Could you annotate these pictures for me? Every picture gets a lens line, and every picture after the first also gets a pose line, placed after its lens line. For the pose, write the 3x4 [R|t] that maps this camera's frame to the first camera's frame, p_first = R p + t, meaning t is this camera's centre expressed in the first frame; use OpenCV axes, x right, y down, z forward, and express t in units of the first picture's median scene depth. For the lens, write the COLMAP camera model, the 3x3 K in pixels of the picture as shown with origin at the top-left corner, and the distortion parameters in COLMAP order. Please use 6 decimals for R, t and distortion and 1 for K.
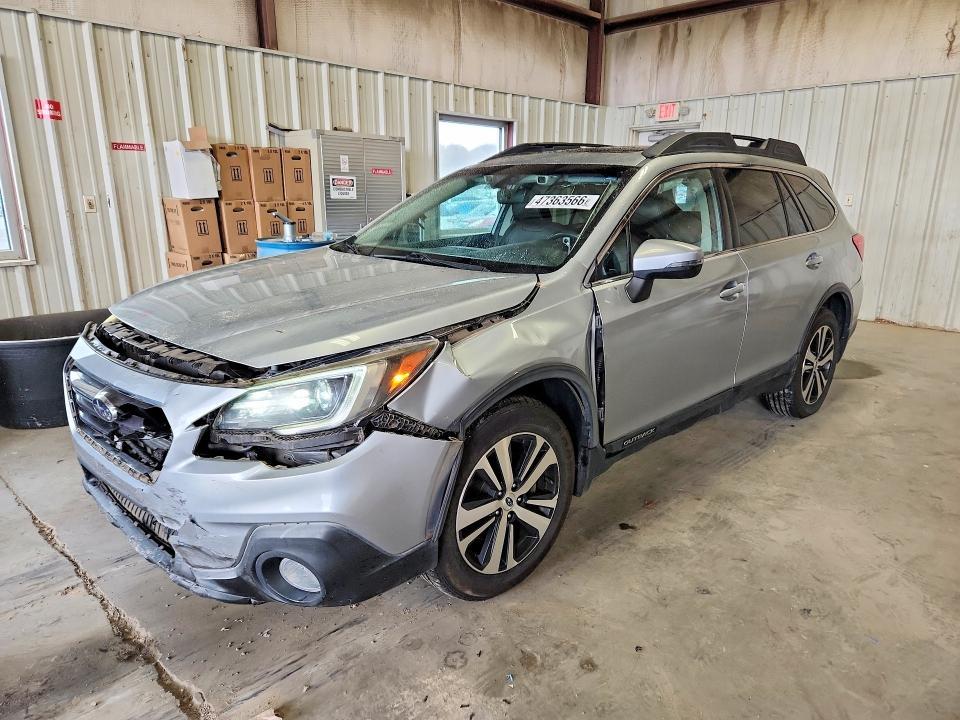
lens RADIAL K [[661.6, 0, 480.5], [0, 661.6, 380.0], [0, 0, 1]] dist [-0.001845, -0.000421]
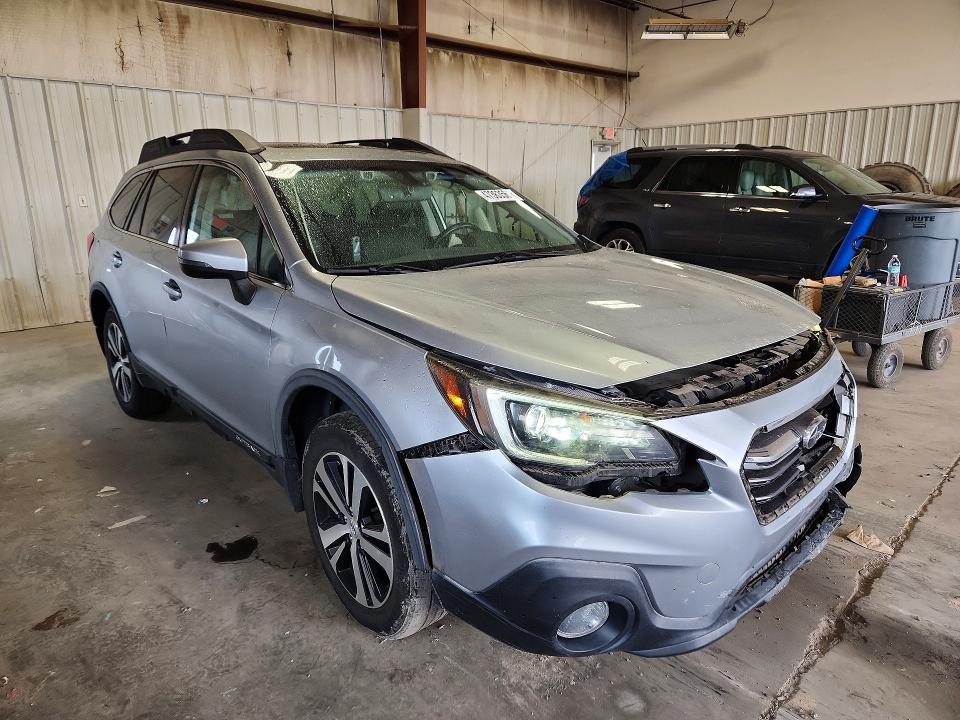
lens RADIAL K [[651.8, 0, 480.0], [0, 651.8, 360.0], [0, 0, 1]] dist [-0.001393, -0.001870]
pose [[0.032033, -0.268435, 0.962765, -1.365797], [0.291617, 0.923858, 0.247884, -0.385008], [-0.955999, 0.272818, 0.107874, 1.276262]]
